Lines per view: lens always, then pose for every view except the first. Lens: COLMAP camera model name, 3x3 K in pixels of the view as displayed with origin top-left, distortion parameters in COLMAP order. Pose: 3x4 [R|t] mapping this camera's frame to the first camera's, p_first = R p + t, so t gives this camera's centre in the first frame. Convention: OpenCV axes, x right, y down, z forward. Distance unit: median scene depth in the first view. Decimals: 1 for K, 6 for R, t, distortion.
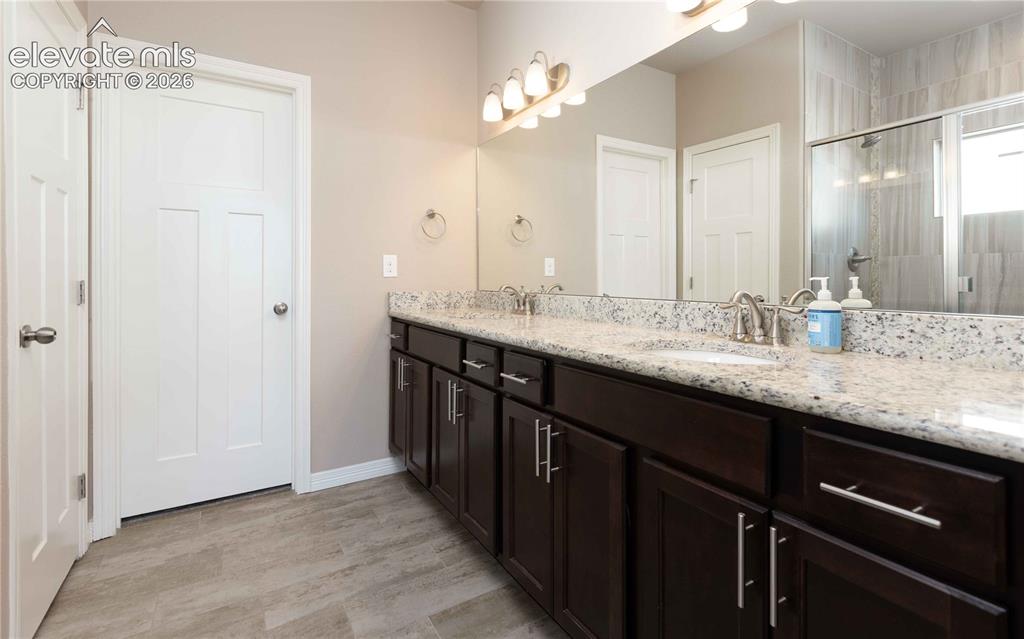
lens RADIAL K [[468.6, 0, 510.9], [0, 468.6, 278.9], [0, 0, 1]] dist [0.000259, -0.000128]
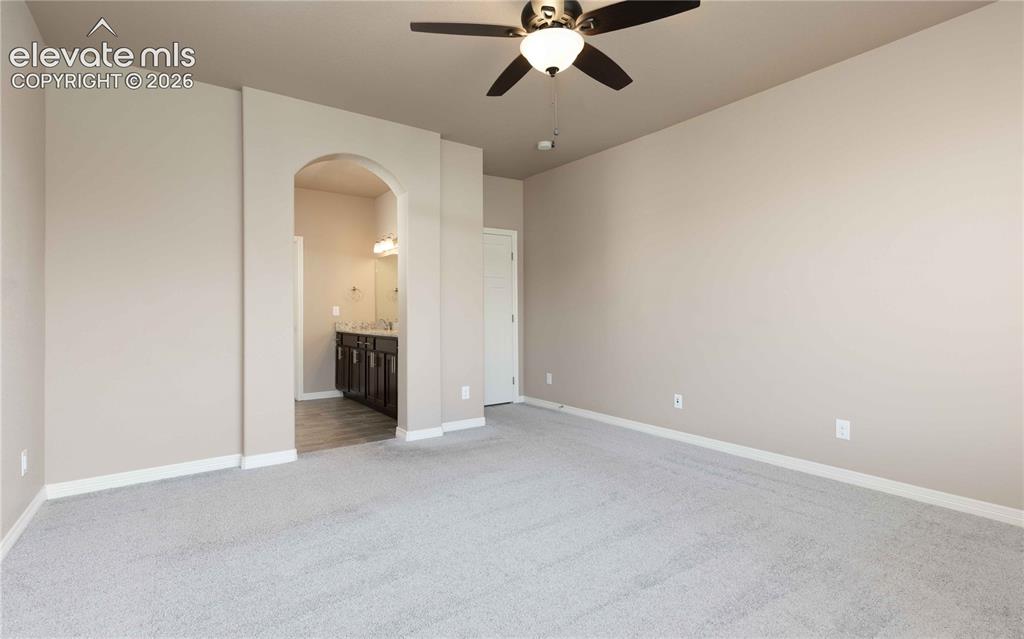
lens RADIAL K [[474.6, 0, 518.6], [0, 474.6, 333.0], [0, 0, 1]] dist [0.000618, 0.000023]
pose [[0.996825, -0.002719, 0.079571, 0.545150], [0.000096, 0.999457, 0.032959, 0.005918], [-0.079618, -0.032847, 0.996284, -1.698703]]
